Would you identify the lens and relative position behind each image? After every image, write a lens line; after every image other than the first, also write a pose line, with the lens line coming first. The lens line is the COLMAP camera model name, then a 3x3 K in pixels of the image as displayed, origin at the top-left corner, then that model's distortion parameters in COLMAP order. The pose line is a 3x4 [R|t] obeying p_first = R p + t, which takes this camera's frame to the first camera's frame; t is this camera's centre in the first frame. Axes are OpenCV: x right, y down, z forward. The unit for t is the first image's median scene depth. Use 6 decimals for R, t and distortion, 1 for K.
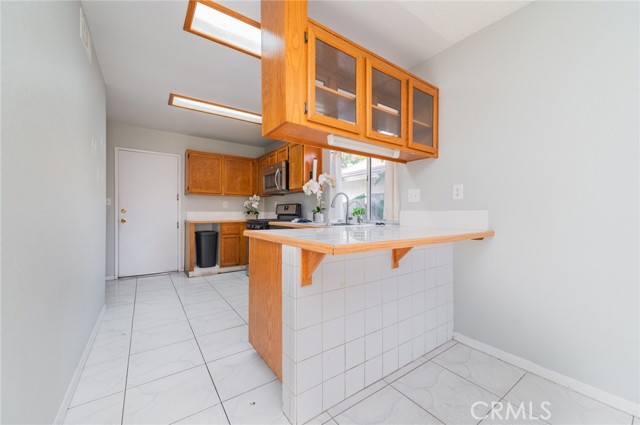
lens RADIAL K [[250.3, 0, 319.7], [0, 250.3, 209.5], [0, 0, 1]] dist [0.008556, -0.001248]
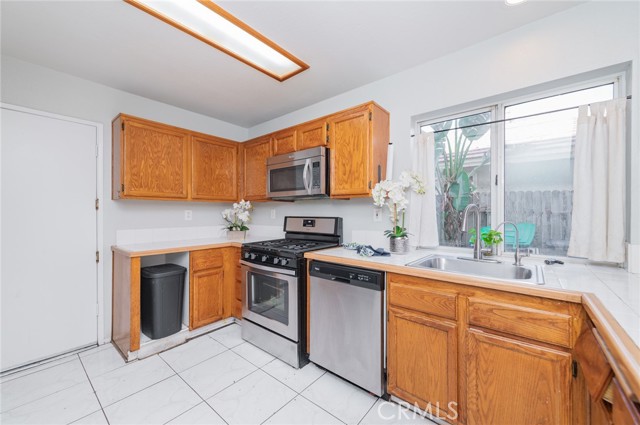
lens RADIAL K [[250.3, 0, 322.3], [0, 250.3, 210.9], [0, 0, 1]] dist [0.008556, -0.001248]
pose [[0.965788, -0.002226, 0.259323, -0.249866], [0.000903, 0.999986, 0.005220, -0.037247], [-0.259331, -0.004808, 0.965777, 0.372117]]
